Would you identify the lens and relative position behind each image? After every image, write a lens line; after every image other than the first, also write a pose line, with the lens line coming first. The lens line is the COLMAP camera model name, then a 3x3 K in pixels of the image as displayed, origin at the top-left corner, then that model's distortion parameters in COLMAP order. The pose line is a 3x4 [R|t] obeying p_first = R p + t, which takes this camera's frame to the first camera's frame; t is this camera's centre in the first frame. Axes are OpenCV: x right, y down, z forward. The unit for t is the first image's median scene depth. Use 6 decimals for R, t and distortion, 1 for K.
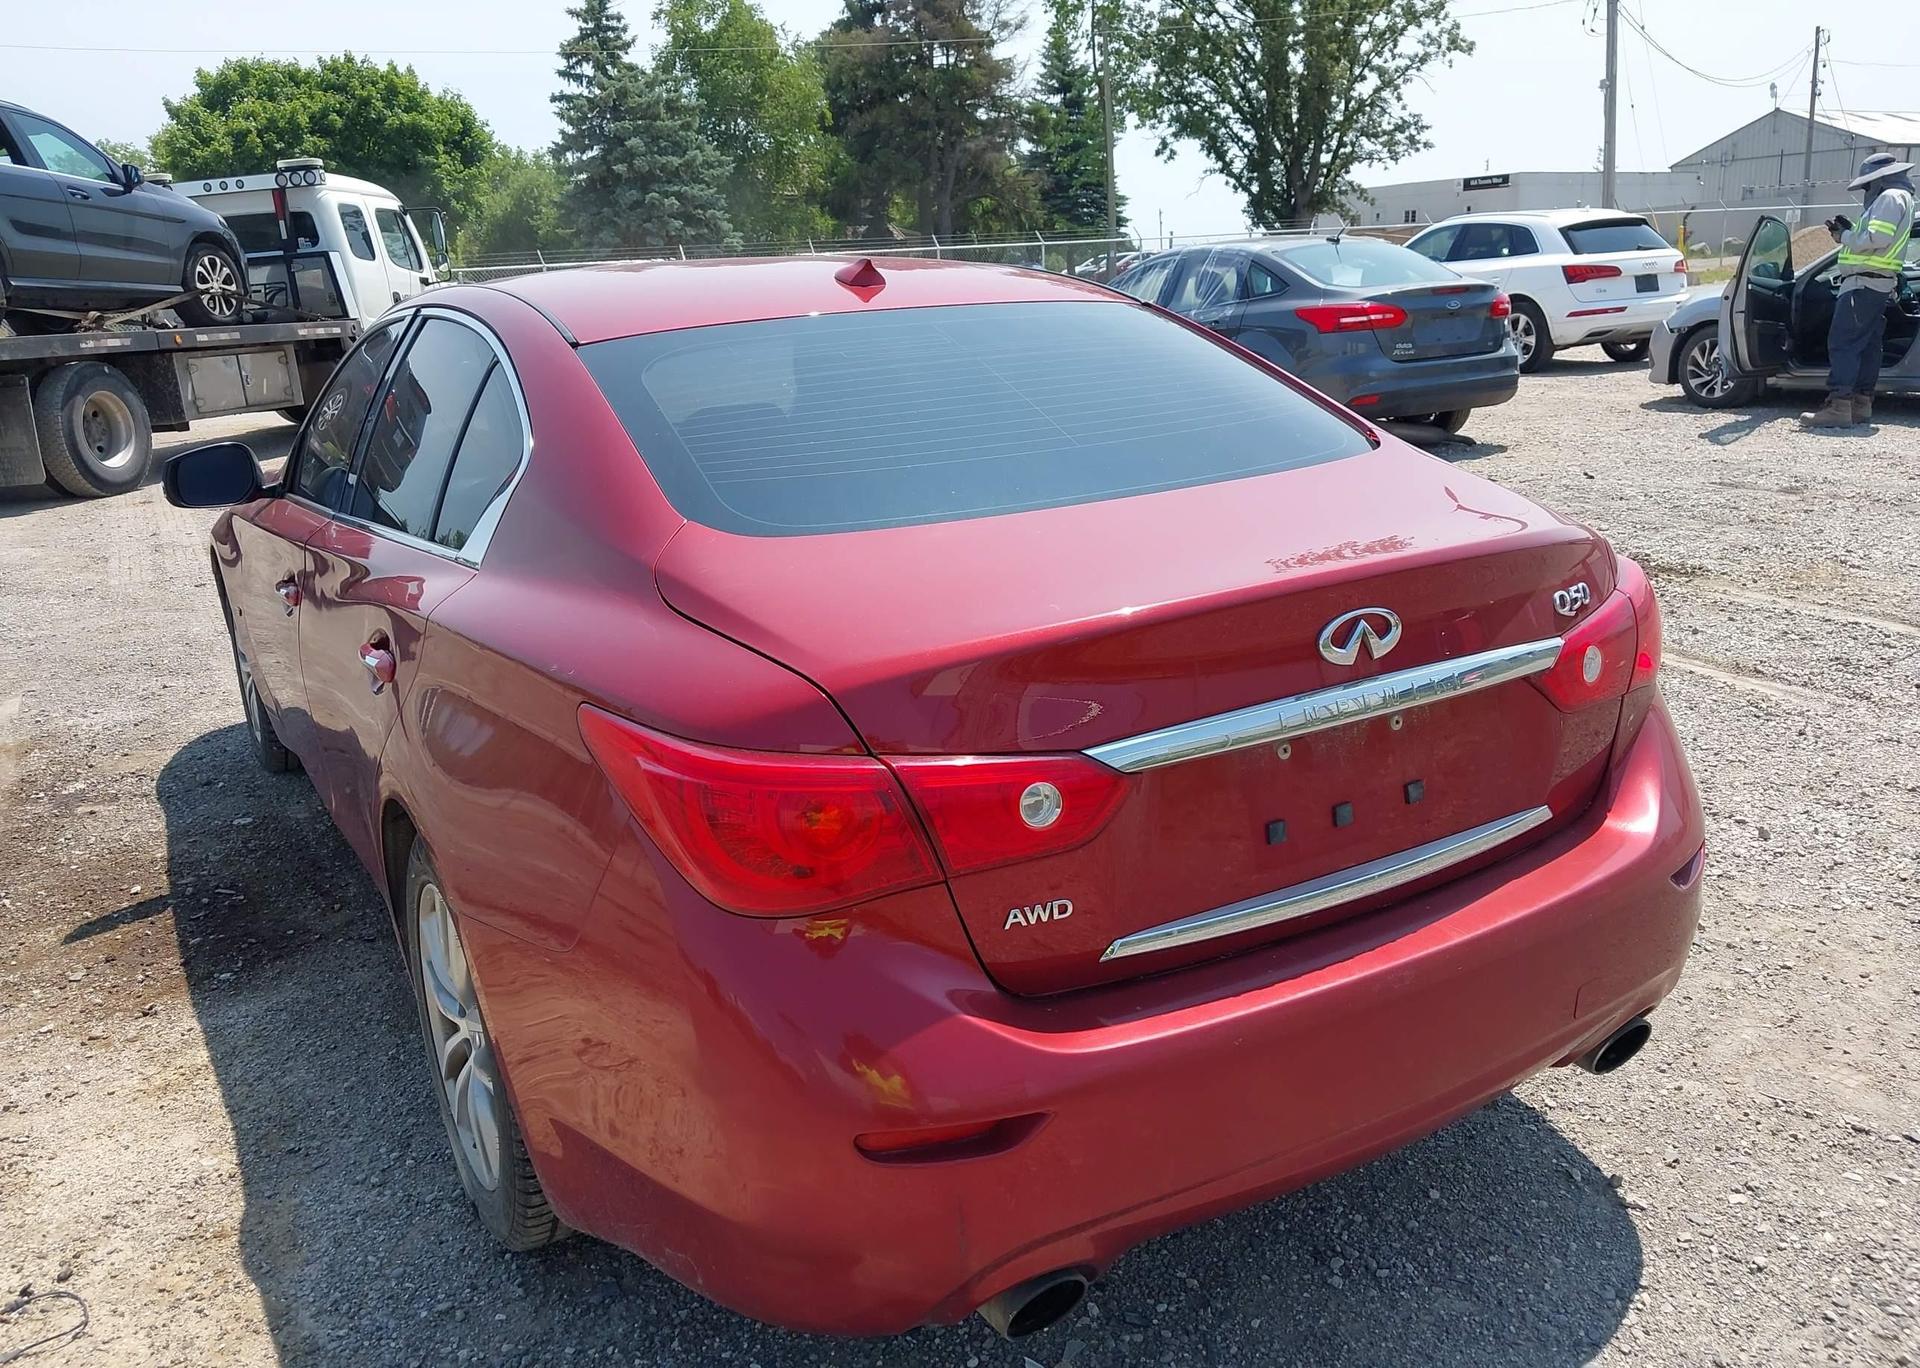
lens RADIAL K [[1528.1, 0, 956.1], [0, 1528.1, 675.4], [0, 0, 1]] dist [0.009860, -0.007896]
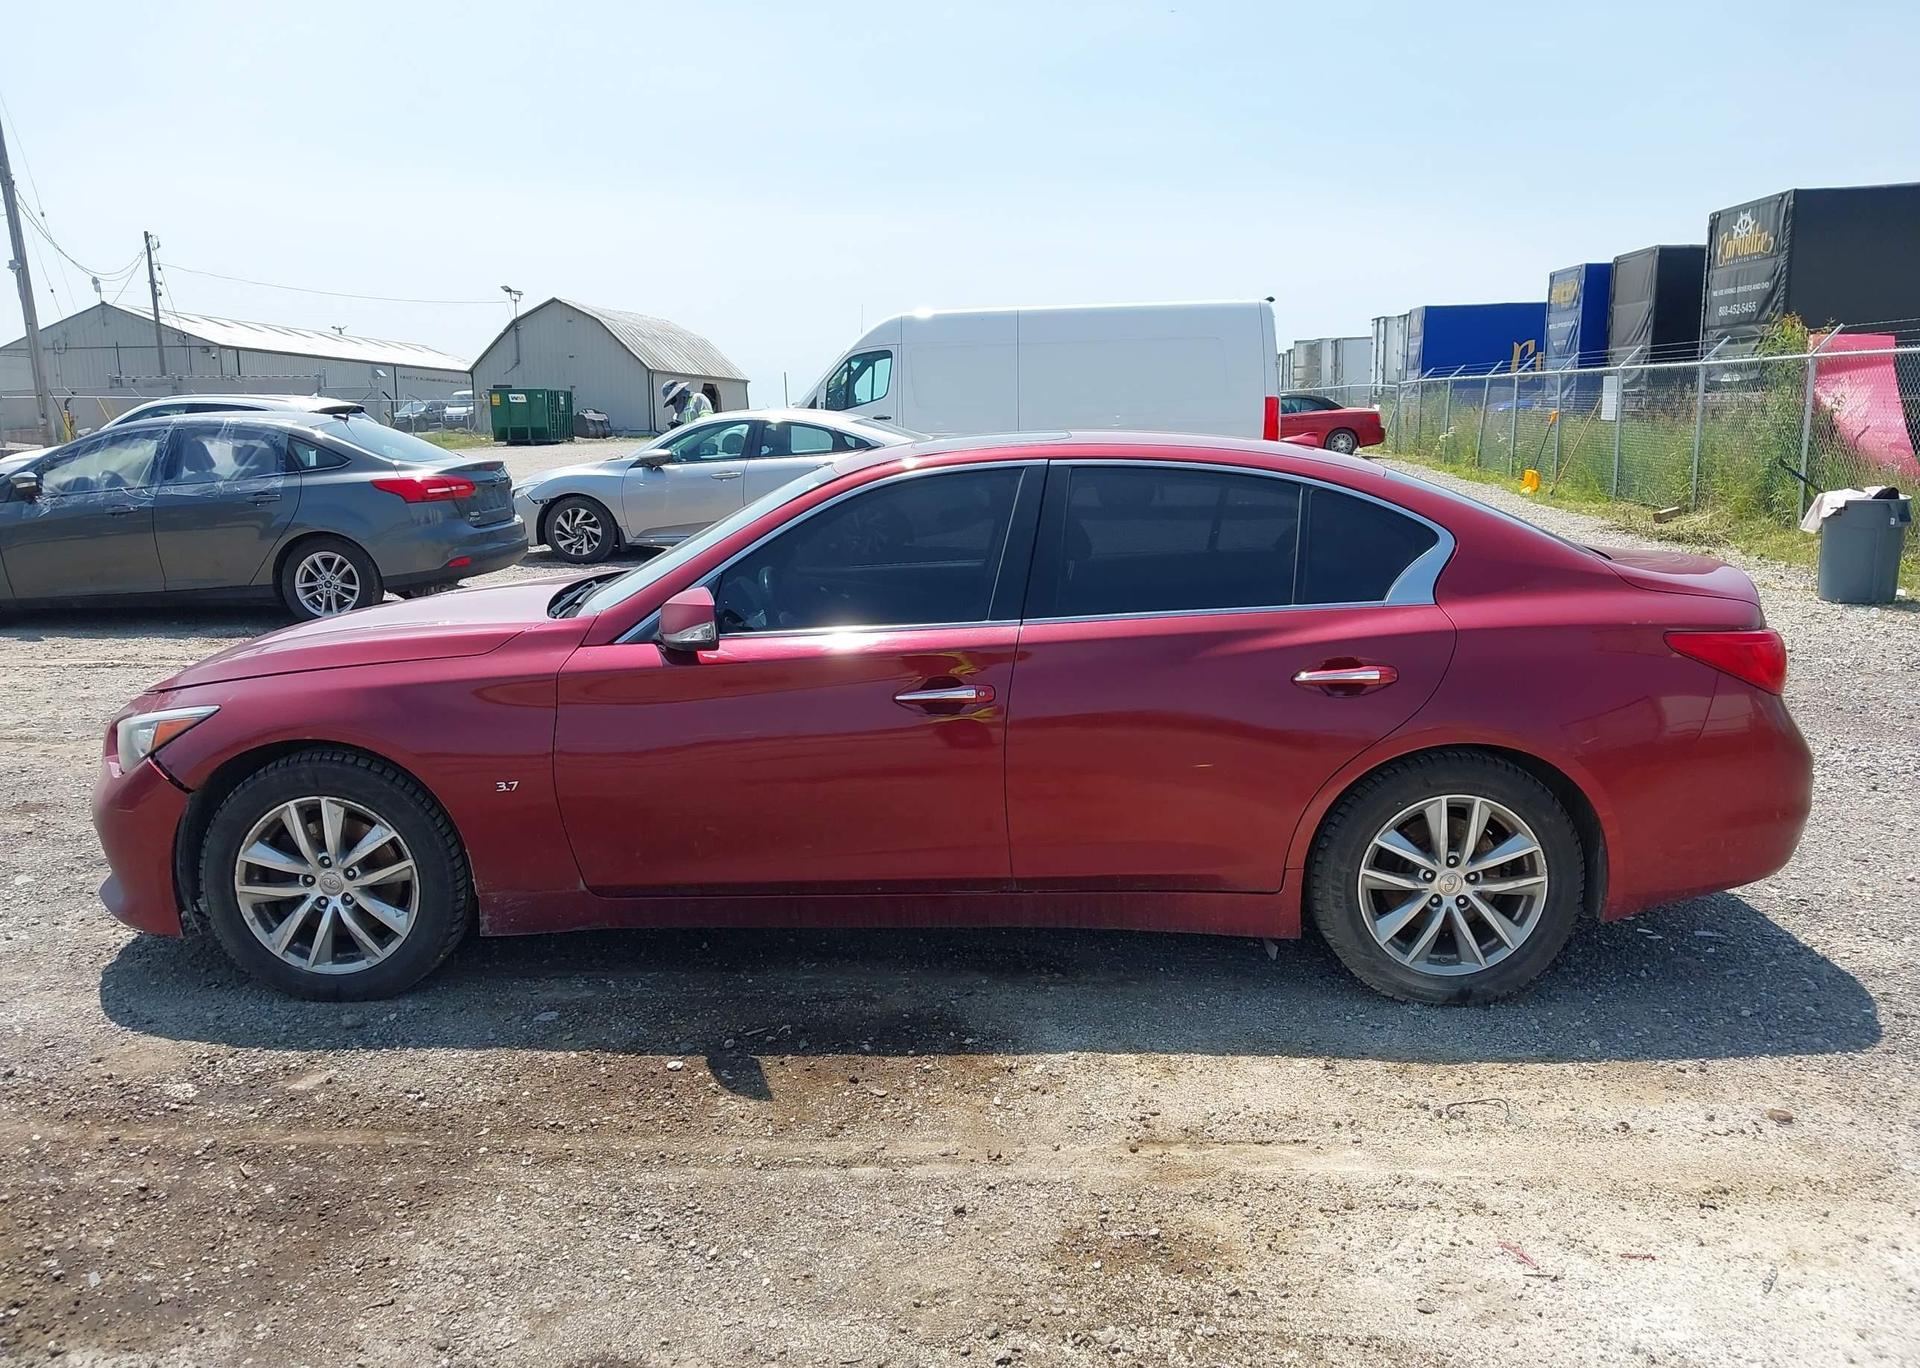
lens RADIAL K [[1528.1, 0, 976.3], [0, 1528.1, 692.7], [0, 0, 1]] dist [0.009860, -0.007896]
pose [[0.516938, -0.112071, 0.848655, -0.093626], [0.202048, 0.979356, 0.006258, -0.004025], [-0.831836, 0.168235, 0.528910, 0.025006]]
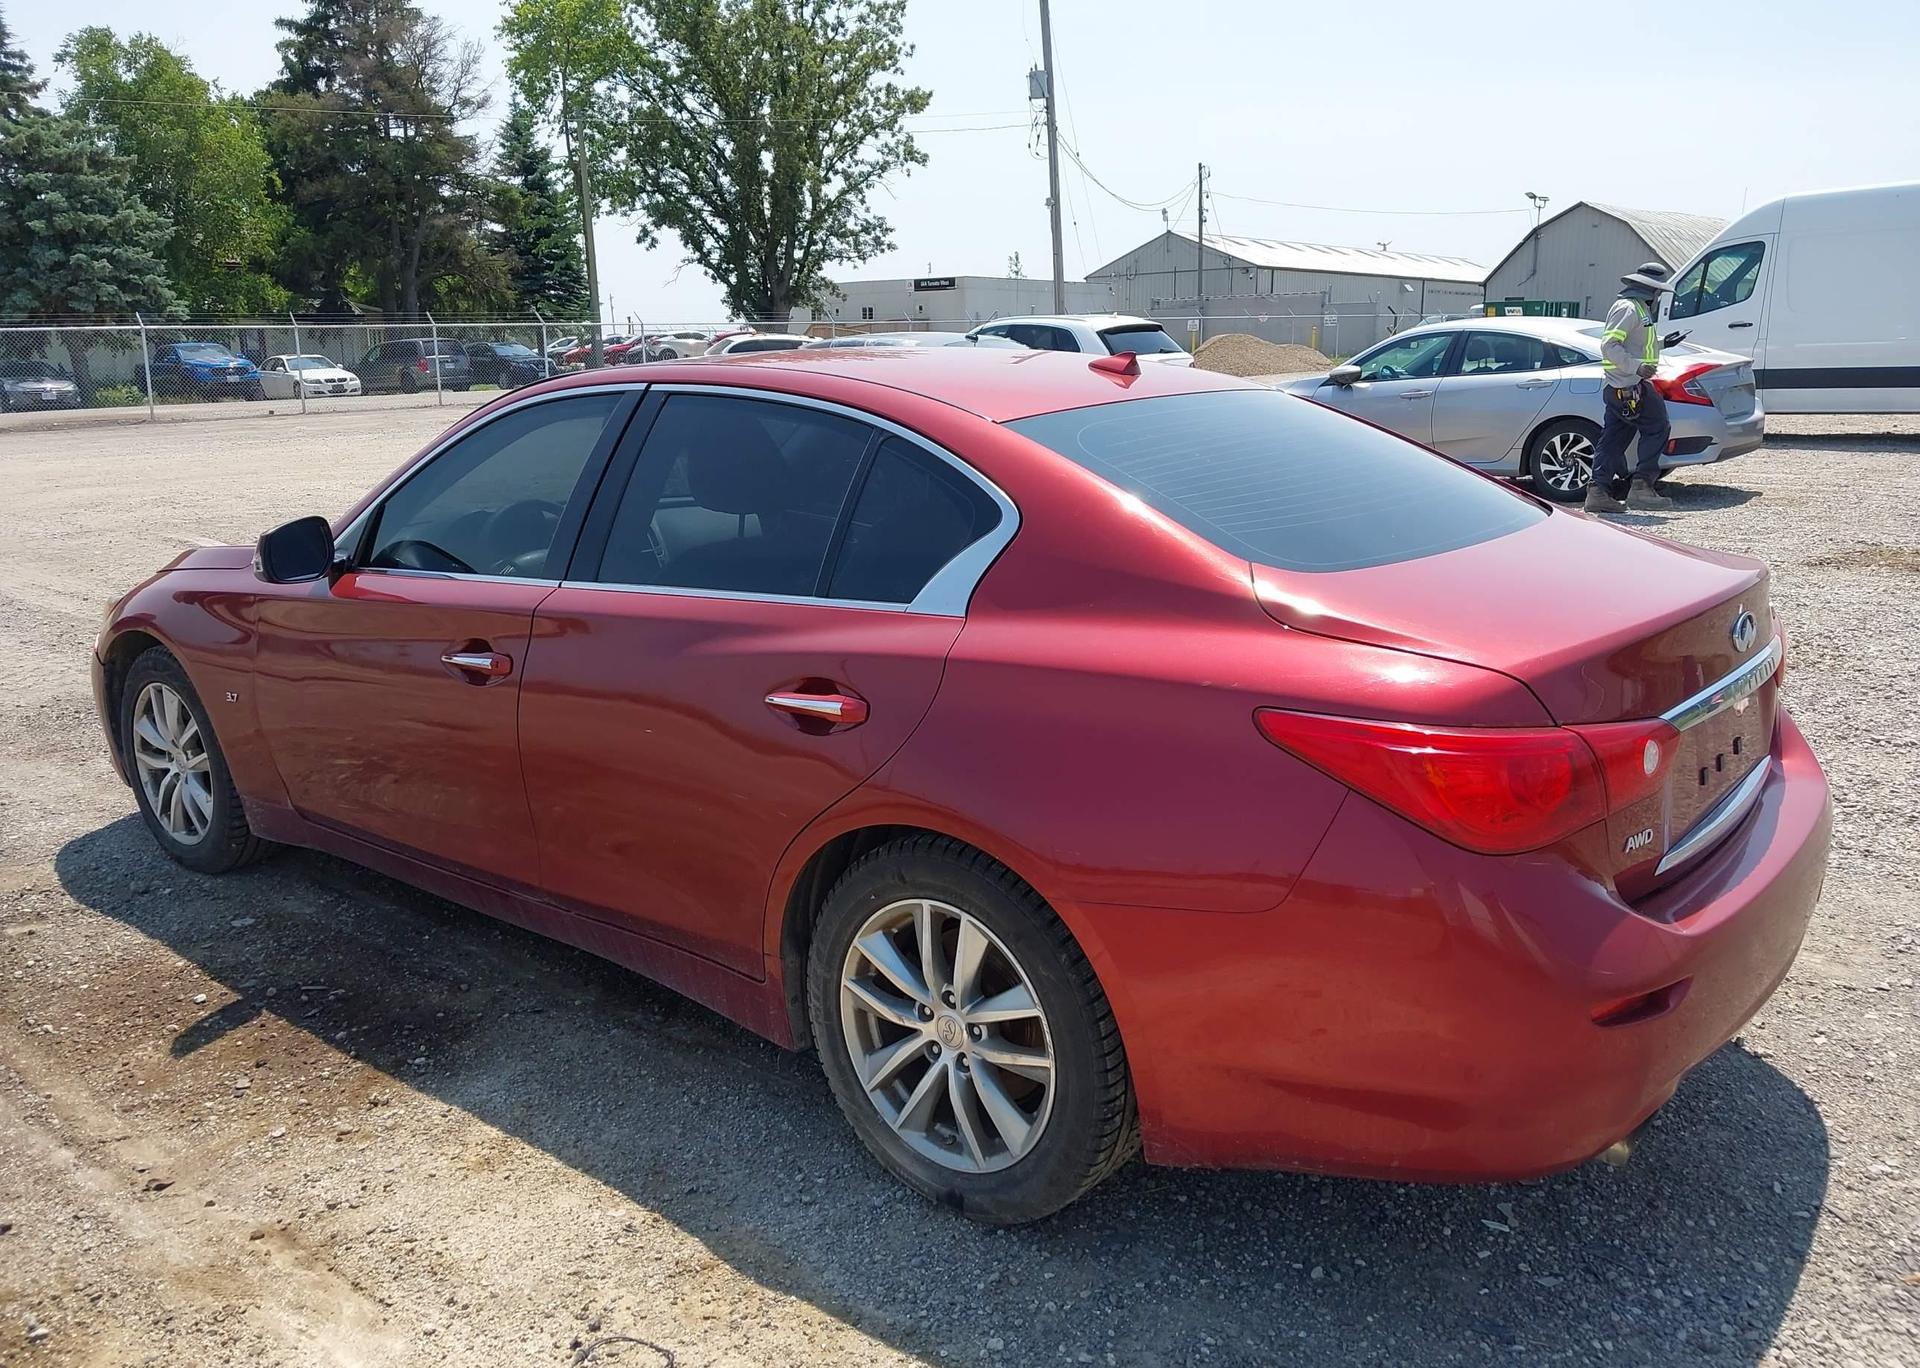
lens RADIAL K [[1528.1, 0, 955.4], [0, 1528.1, 695.1], [0, 0, 1]] dist [0.009860, -0.007896]
pose [[0.937716, -0.048663, 0.343978, -0.032353], [0.062856, 0.997565, -0.030224, 0.001018], [-0.341670, 0.049963, 0.938491, -0.002443]]
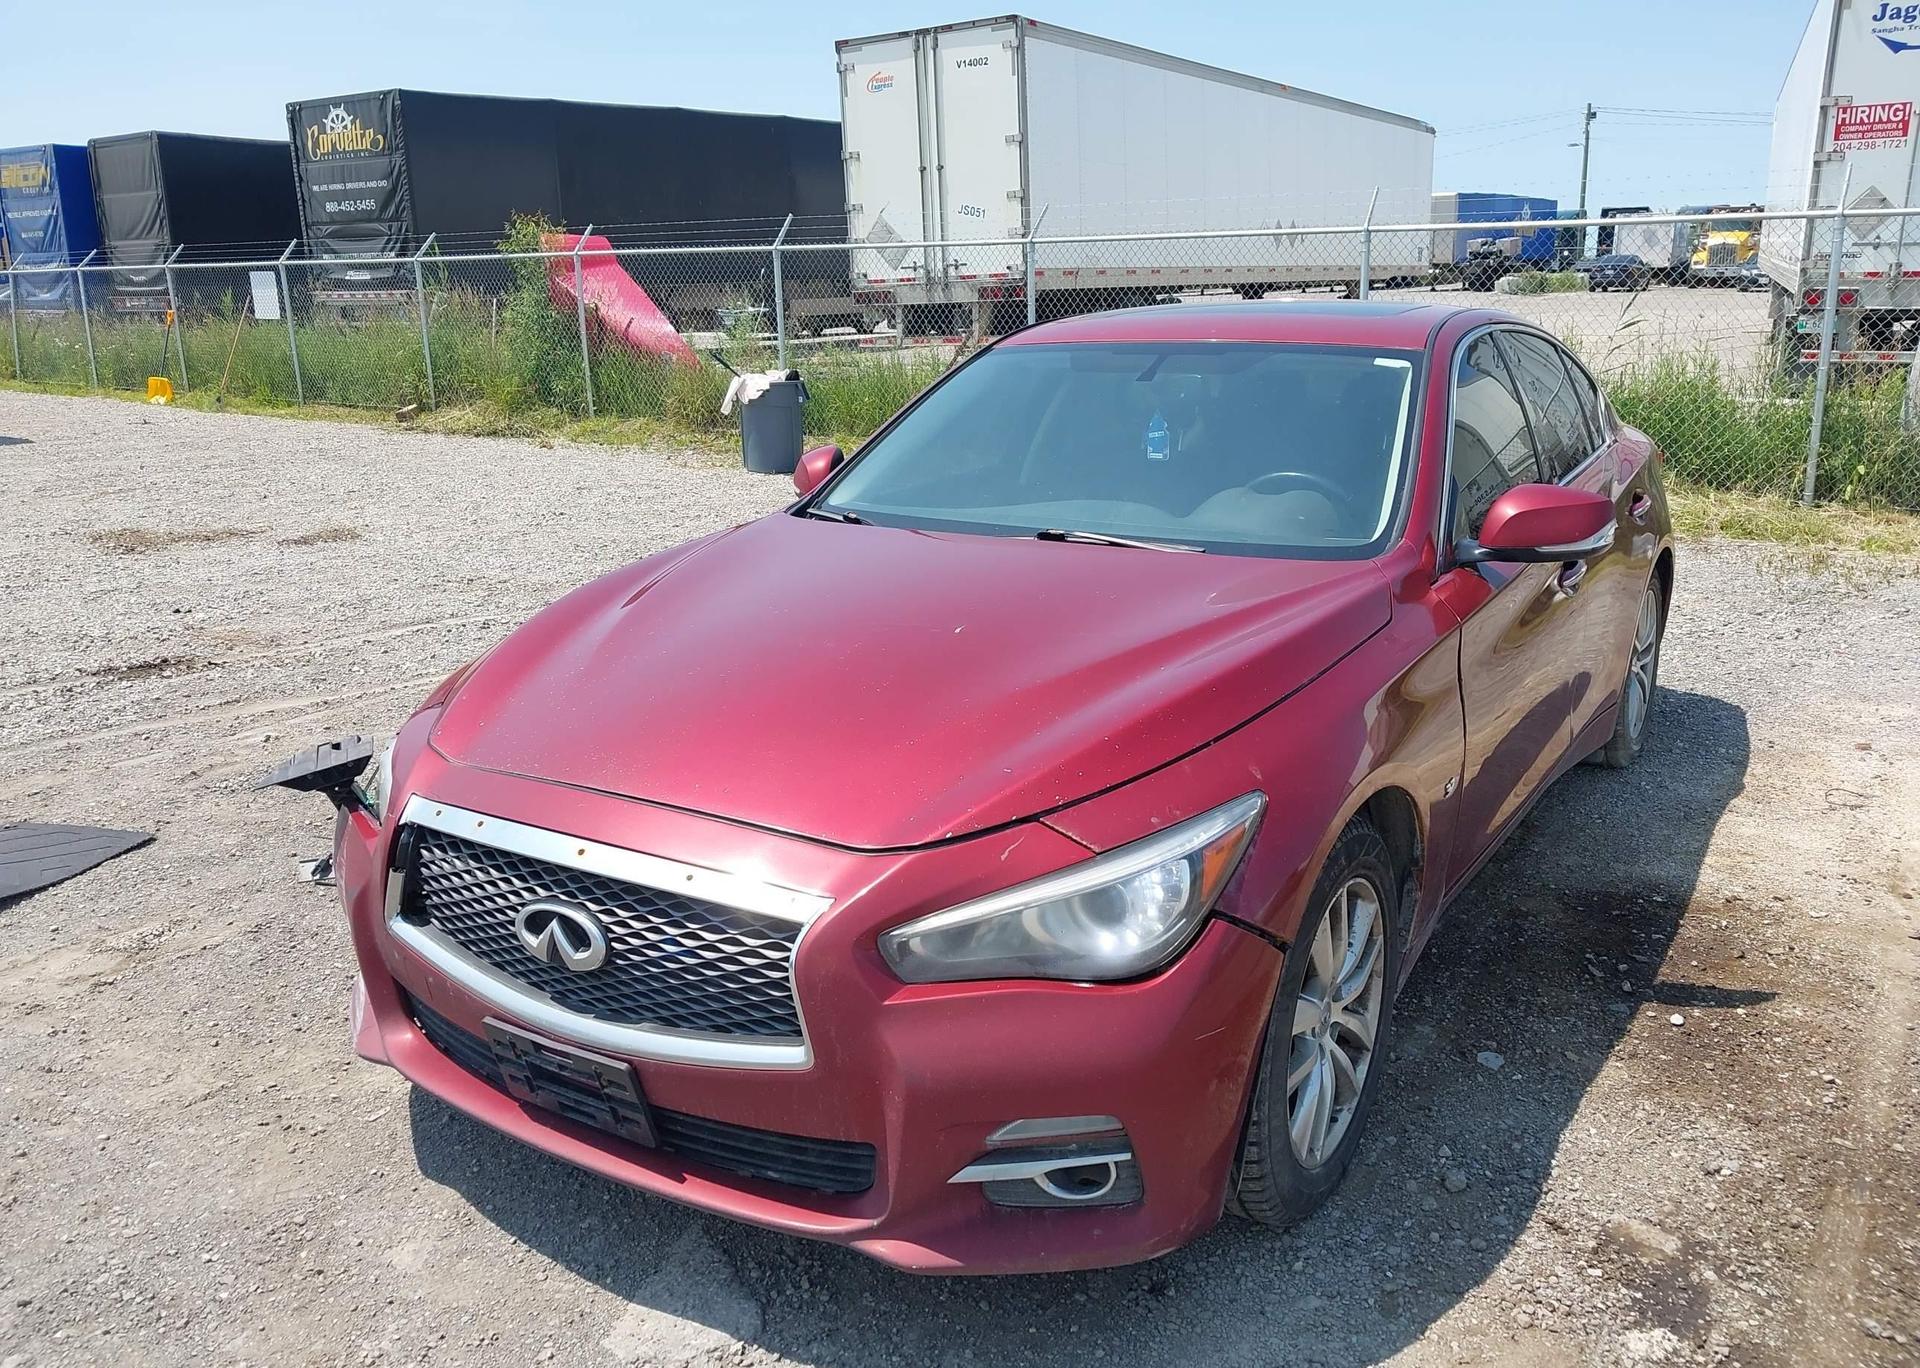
lens RADIAL K [[1528.1, 0, 959.5], [0, 1528.1, 688.3], [0, 0, 1]] dist [0.009860, -0.007896]
pose [[-0.462104, -0.167632, 0.870839, -0.081573], [0.259848, 0.913279, 0.313687, -0.030043], [-0.847903, 0.371241, -0.378471, 0.122767]]
